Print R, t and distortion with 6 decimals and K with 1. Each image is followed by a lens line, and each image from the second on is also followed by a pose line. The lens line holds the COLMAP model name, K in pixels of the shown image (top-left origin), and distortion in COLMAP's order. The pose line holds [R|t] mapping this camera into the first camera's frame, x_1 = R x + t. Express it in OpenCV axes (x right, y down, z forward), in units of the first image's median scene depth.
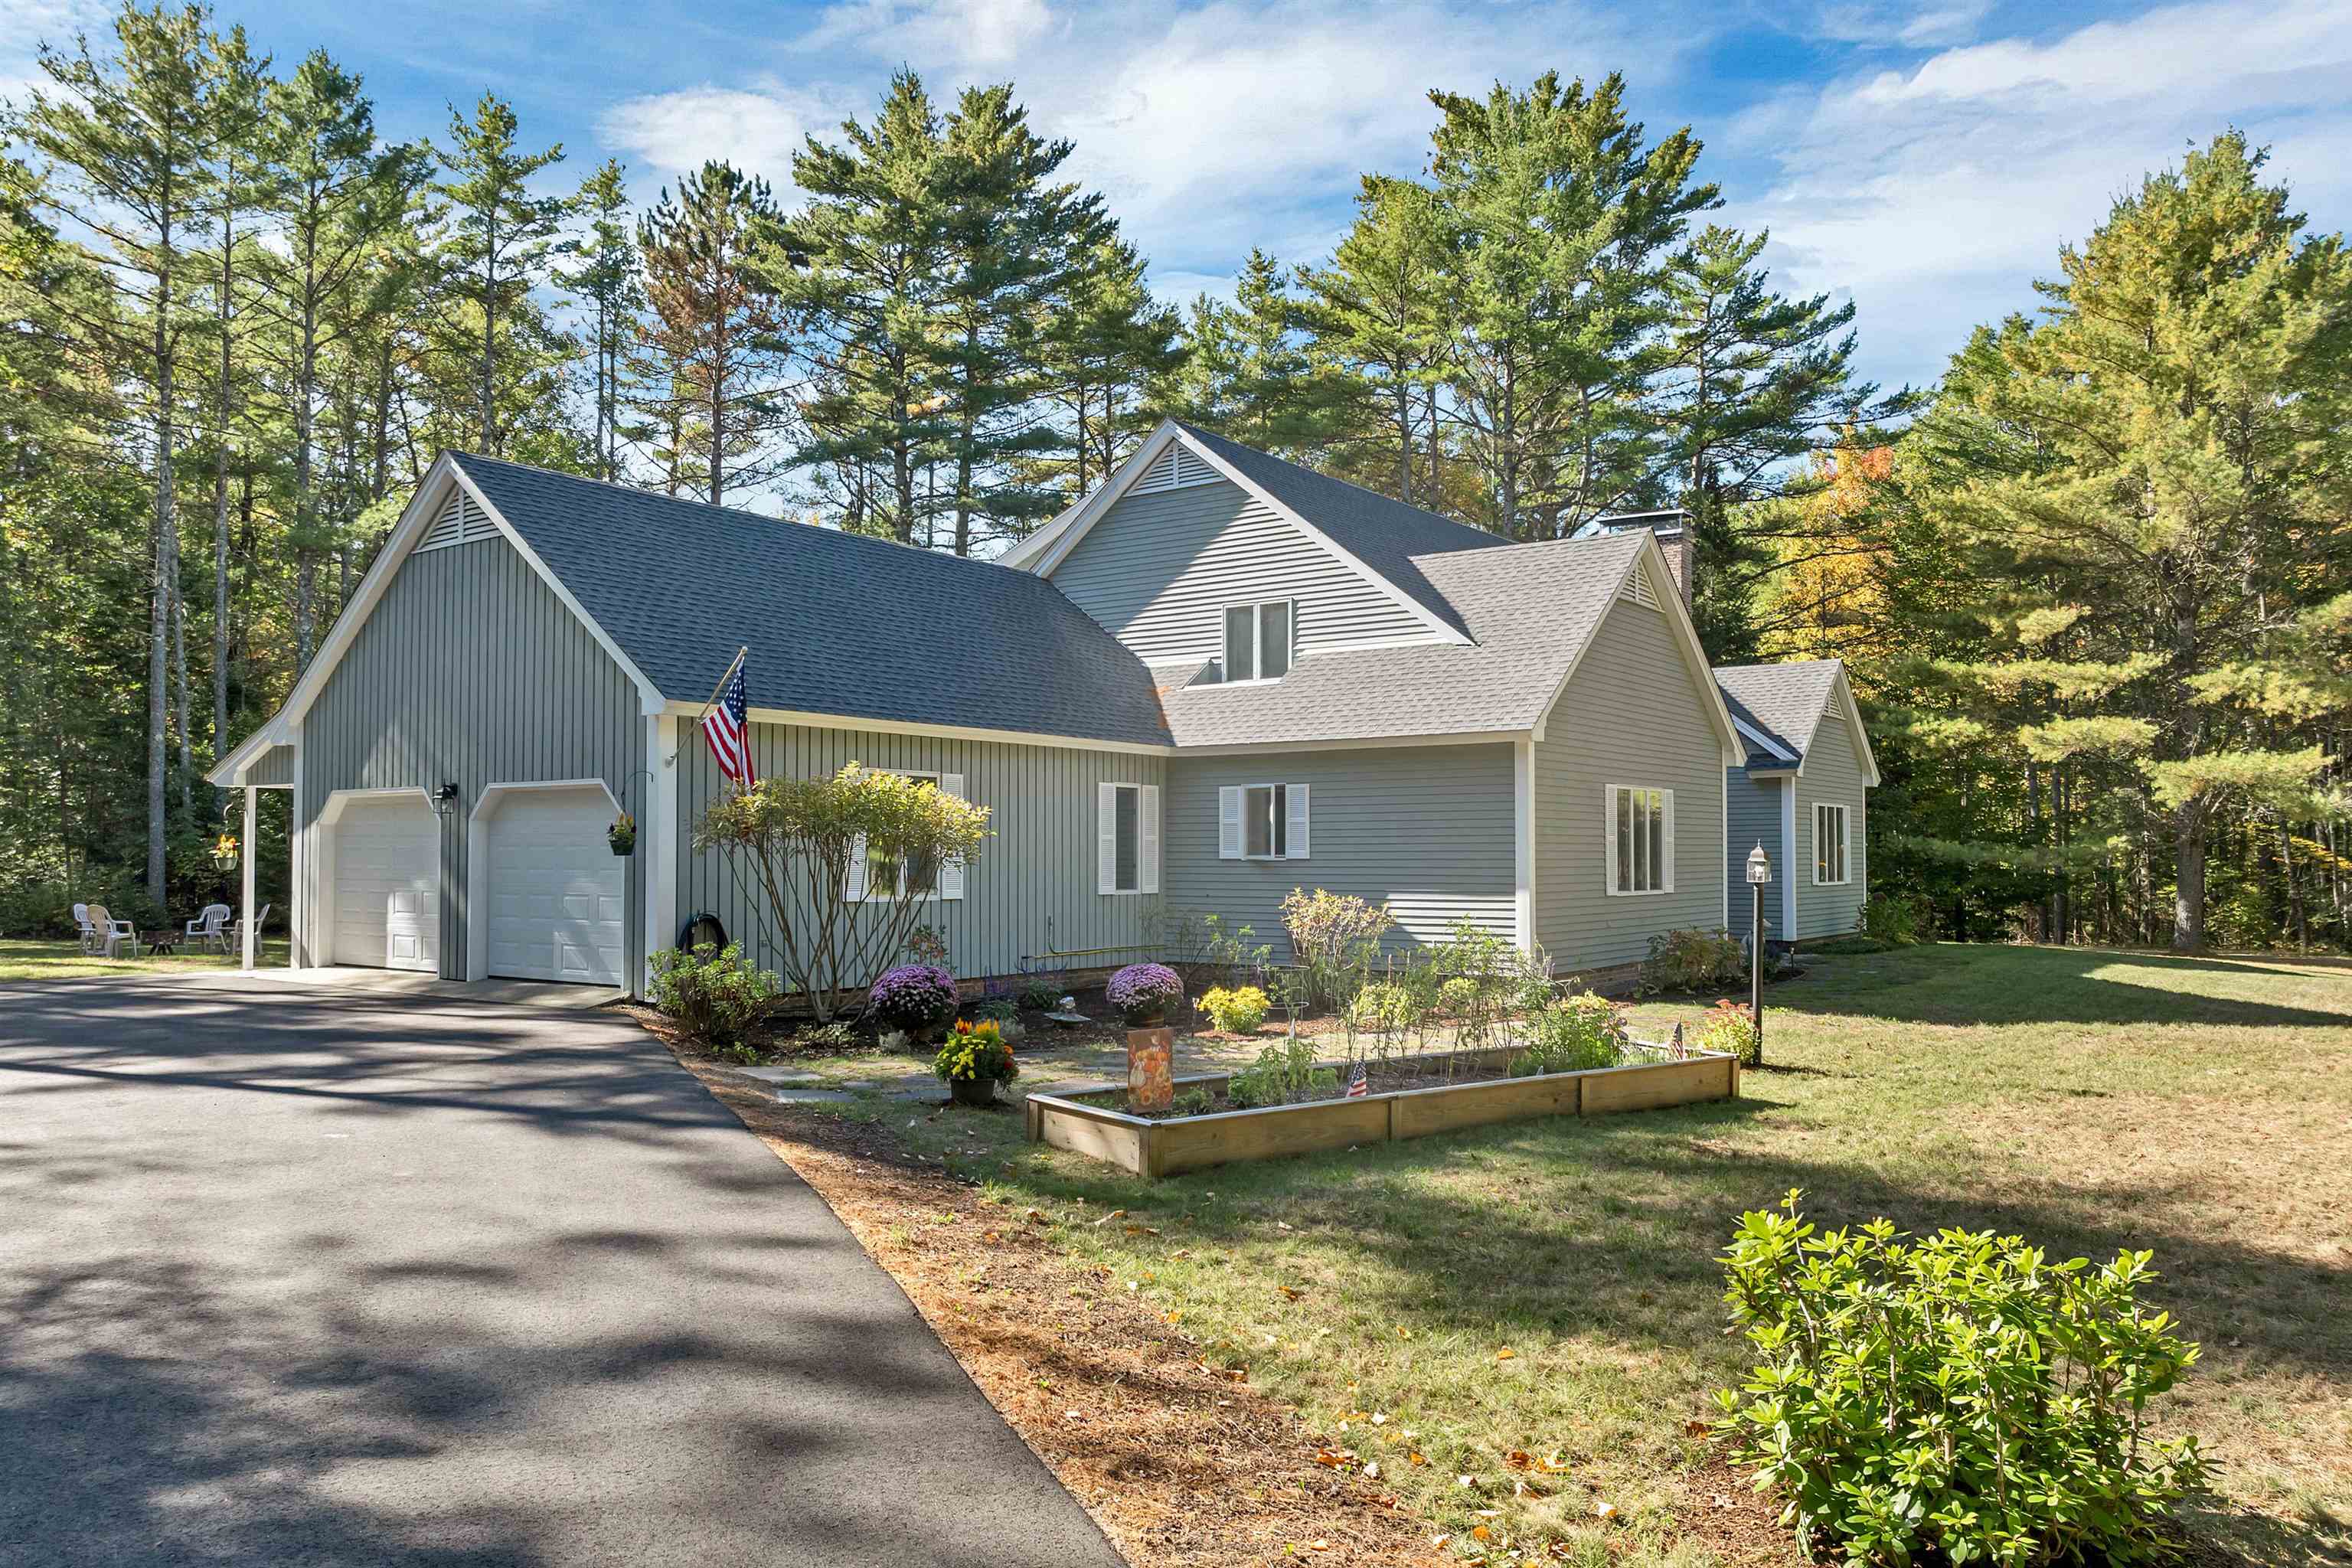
lens RADIAL K [[1699.9, 0, 1171.4], [0, 1699.9, 791.7], [0, 0, 1]] dist [-0.066512, 0.035729]
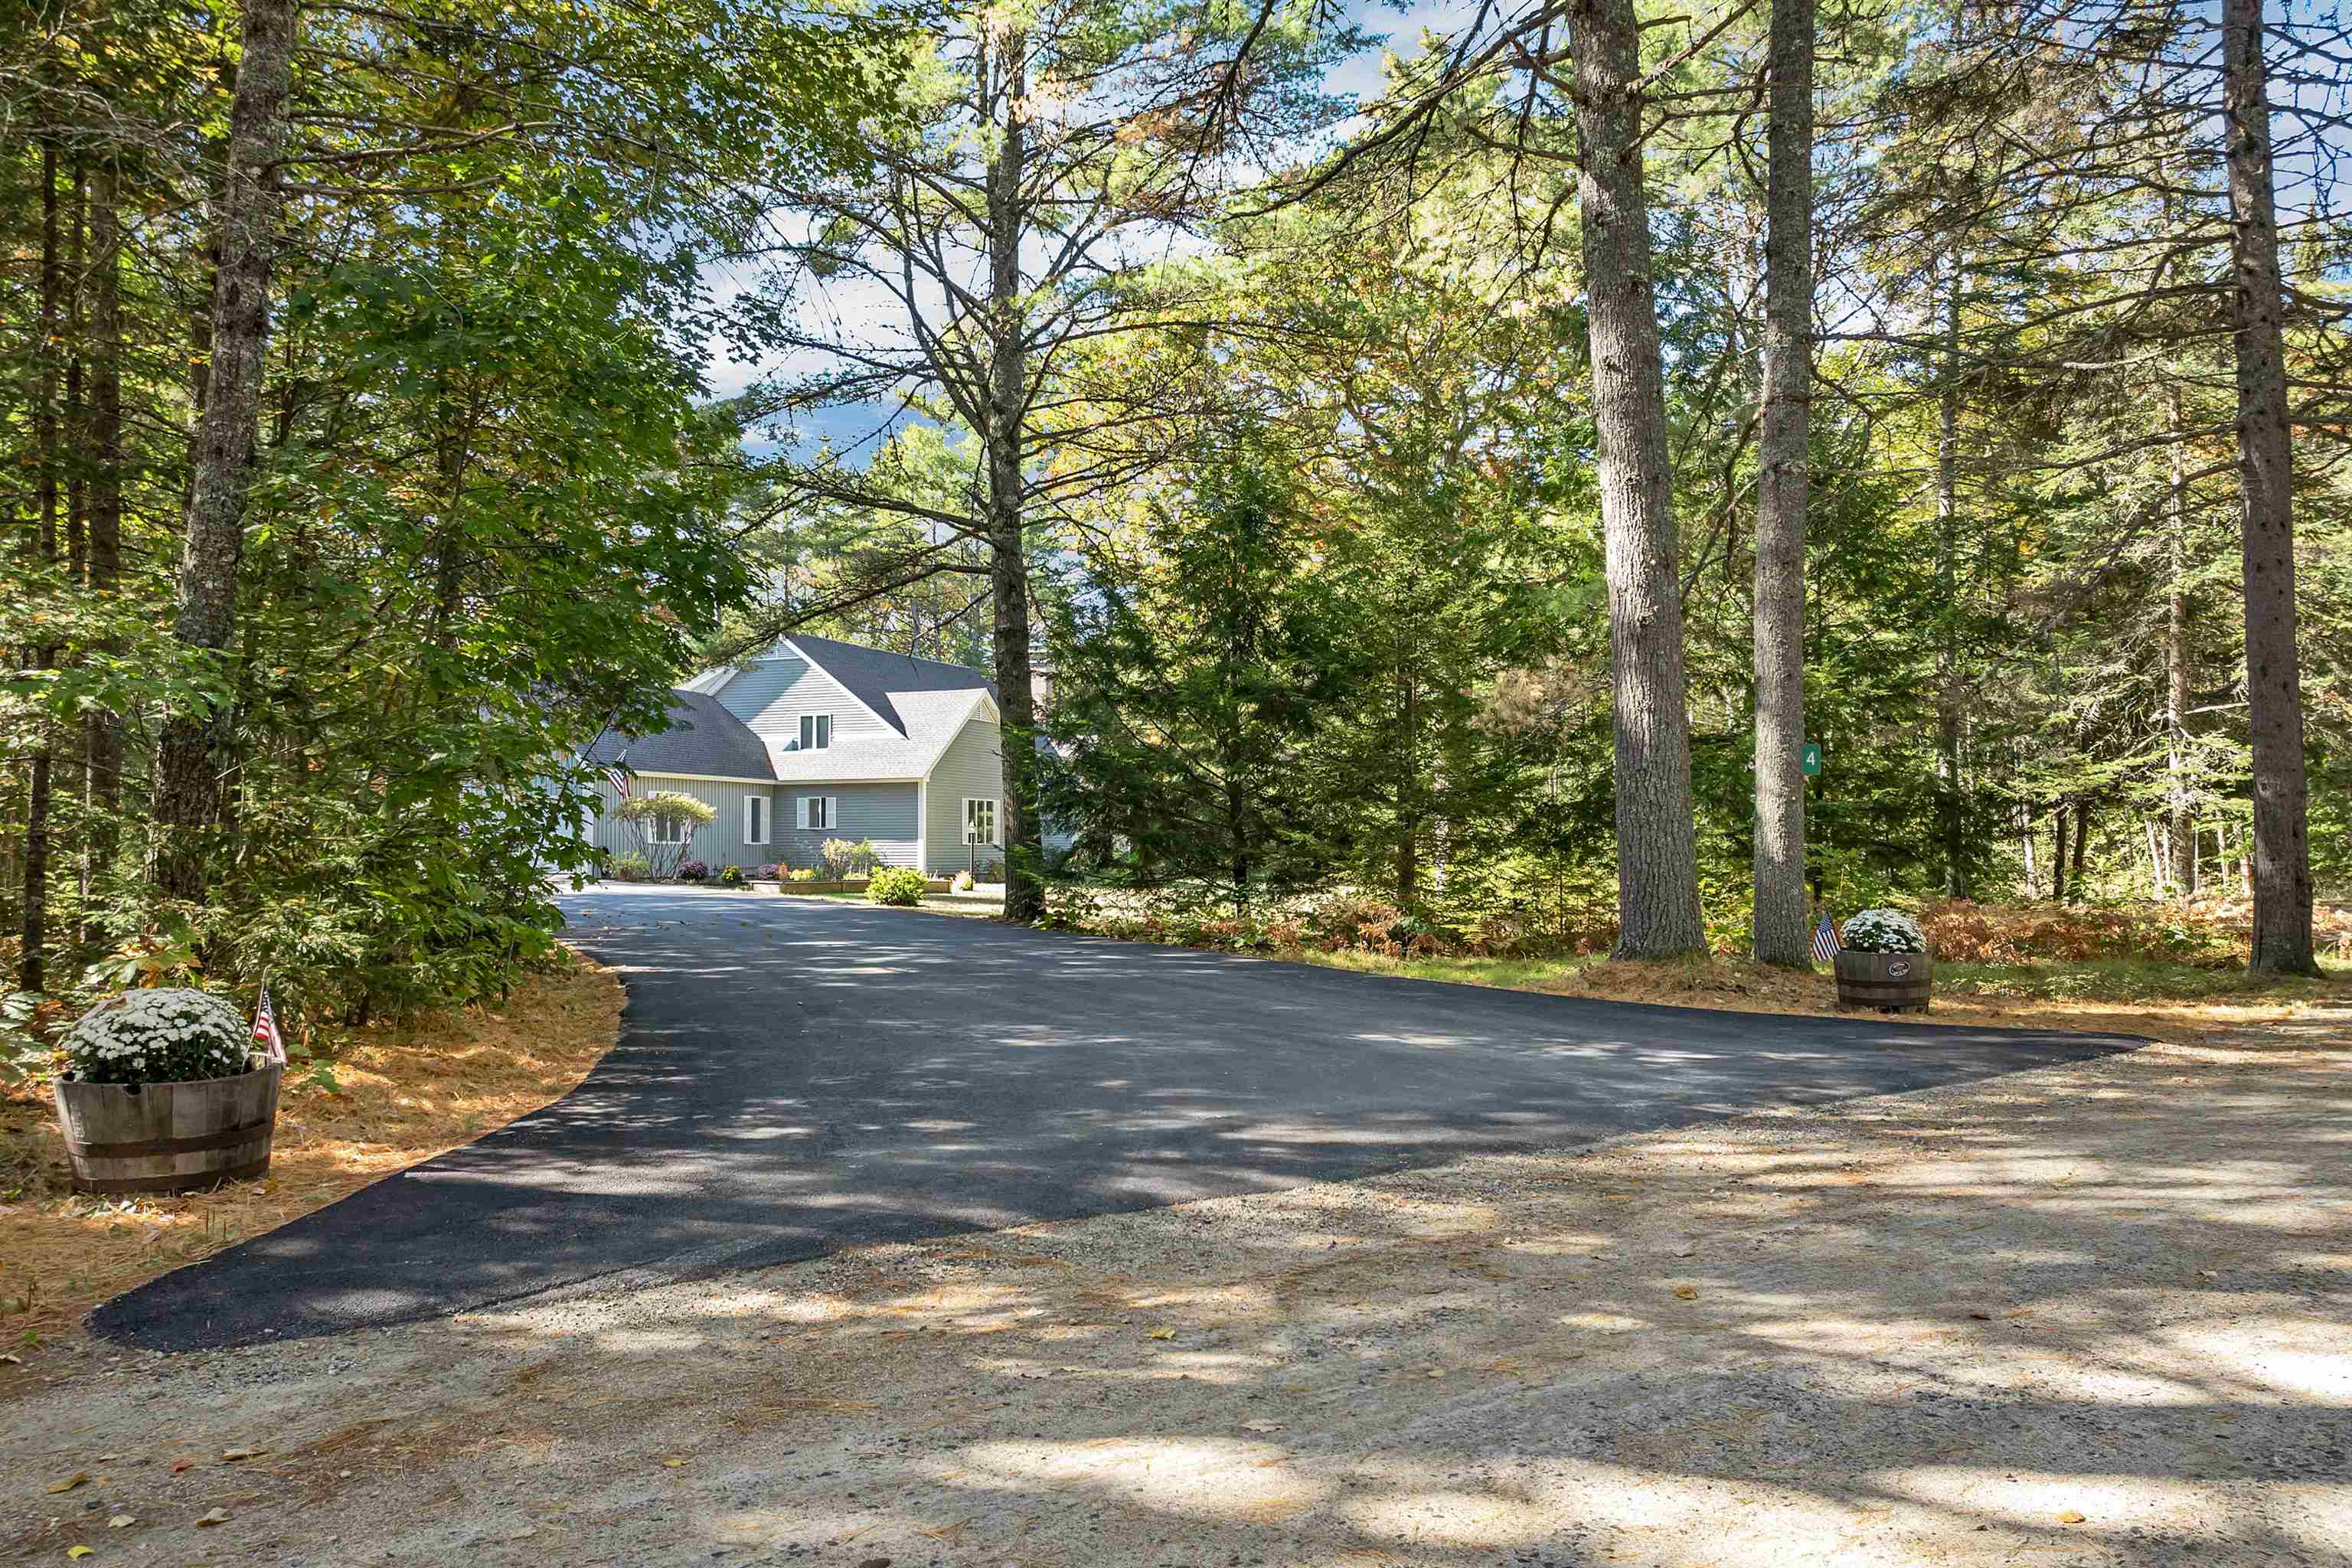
lens RADIAL K [[1699.9, 0, 1179.0], [0, 1699.9, 786.5], [0, 0, 1]] dist [-0.066512, 0.035729]
pose [[0.968299, 0.000163, 0.249795, -0.026744], [0.000050, 1.000000, -0.000845, -0.009939], [-0.249795, 0.000831, 0.968298, -0.817664]]
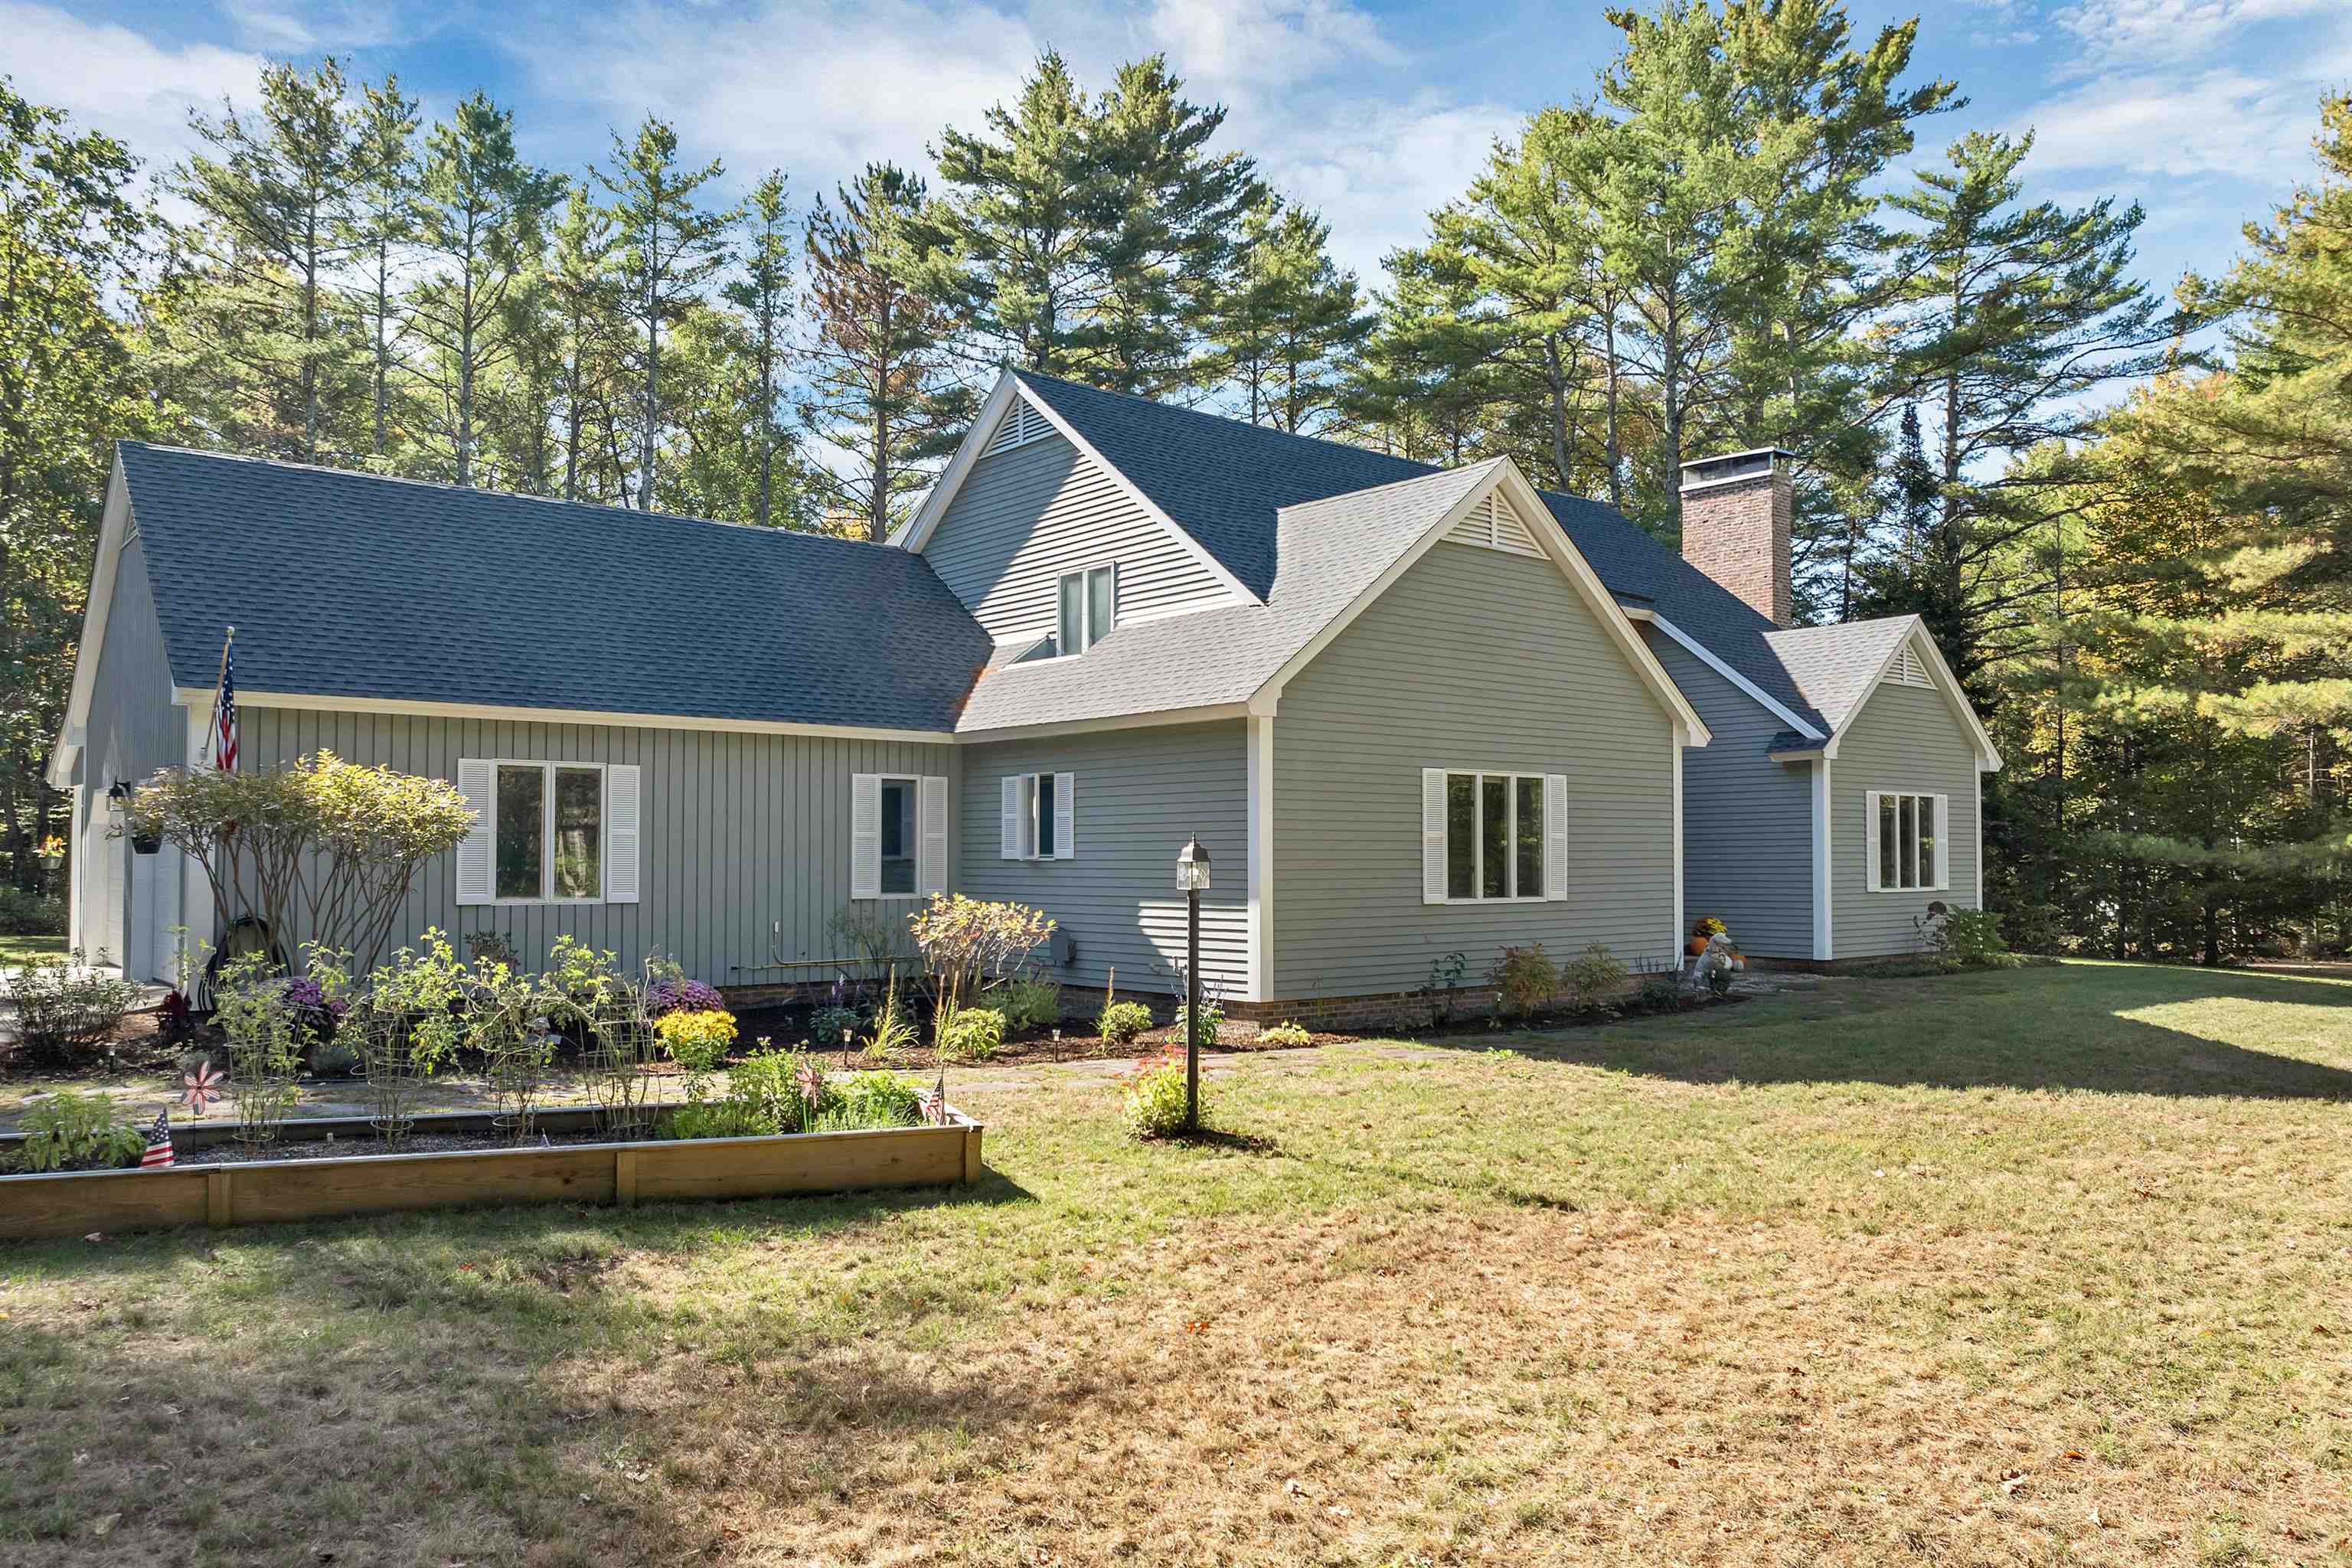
lens RADIAL K [[1699.9, 0, 1158.2], [0, 1699.9, 792.4], [0, 0, 1]] dist [-0.066512, 0.035729]
pose [[0.970912, -0.009182, -0.239260, 0.190859], [0.009137, 0.999957, -0.001301, 0.004145], [0.239262, -0.000923, 0.970955, 0.098794]]
